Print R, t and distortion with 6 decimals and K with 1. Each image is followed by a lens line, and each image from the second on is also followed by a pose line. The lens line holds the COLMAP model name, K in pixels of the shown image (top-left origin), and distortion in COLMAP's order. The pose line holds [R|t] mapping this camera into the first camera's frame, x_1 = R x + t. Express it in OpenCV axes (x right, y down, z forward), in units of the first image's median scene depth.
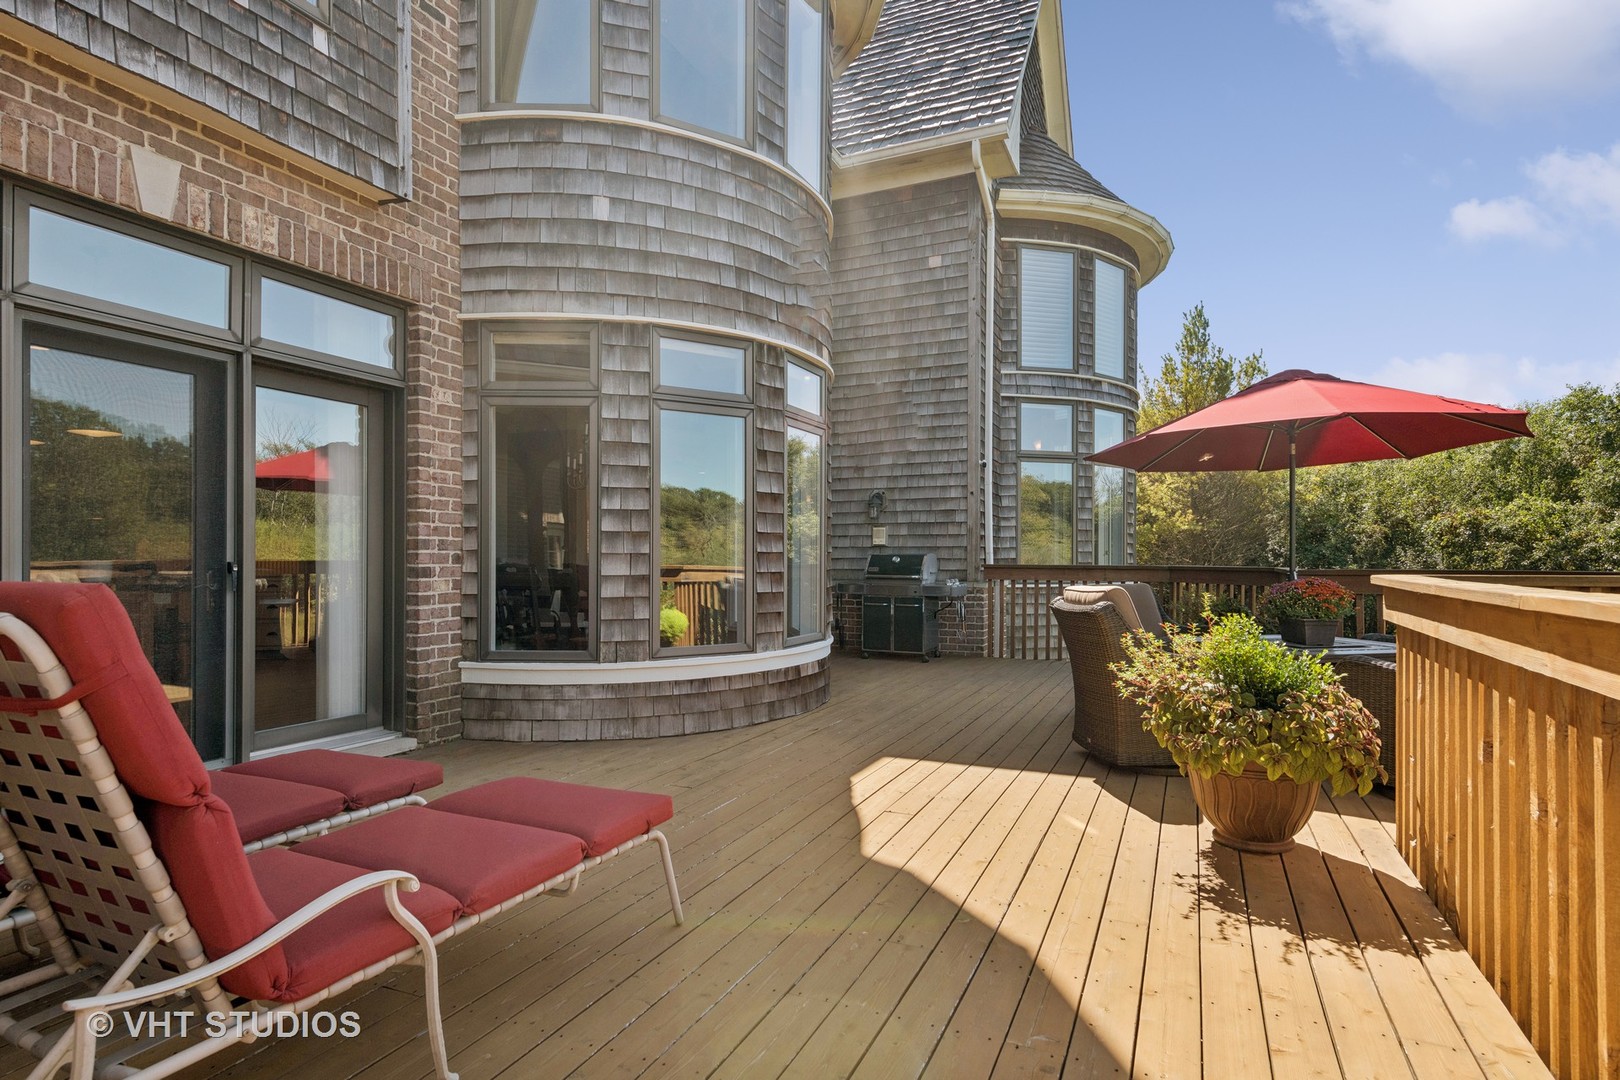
lens RADIAL K [[853.6, 0, 809.9], [0, 853.6, 548.6], [0, 0, 1]] dist [-0.000482, -0.000057]
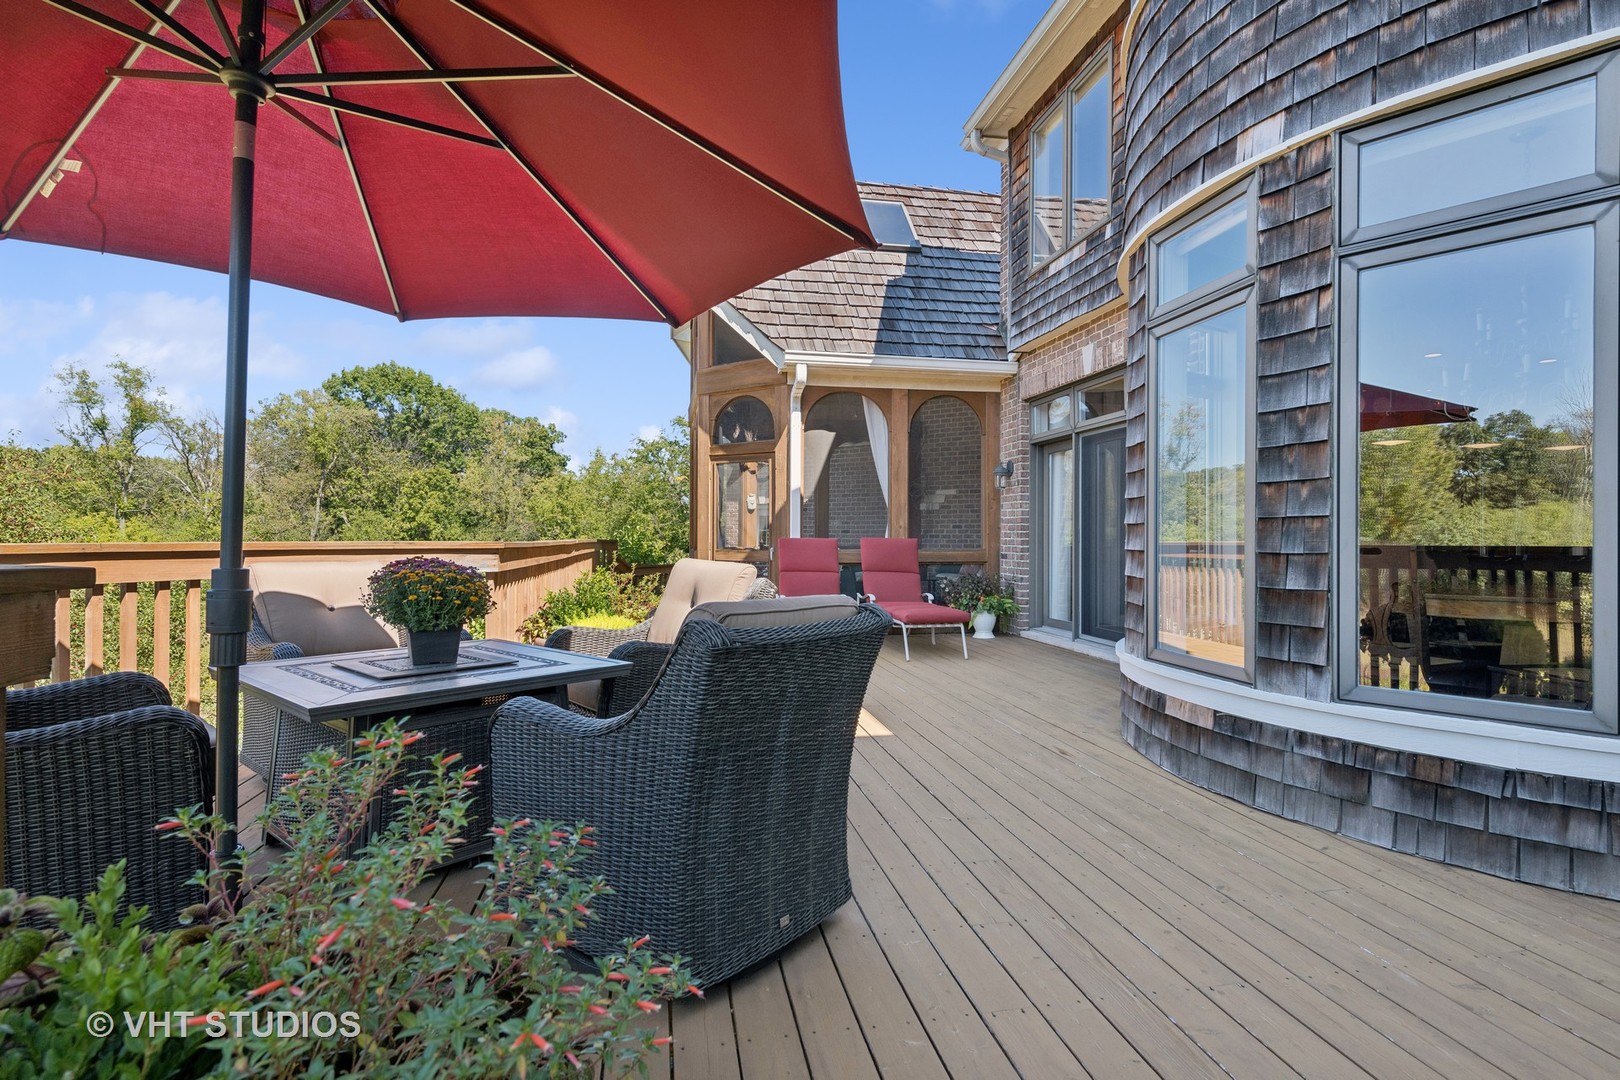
lens RADIAL K [[776.2, 0, 809.6], [0, 776.2, 538.9], [0, 0, 1]] dist [0.002465, 0.000234]
pose [[-0.817012, -0.002580, -0.576615, 0.847060], [0.002704, 0.999962, -0.008305, 0.030404], [0.576614, -0.008345, -0.816974, 2.018116]]
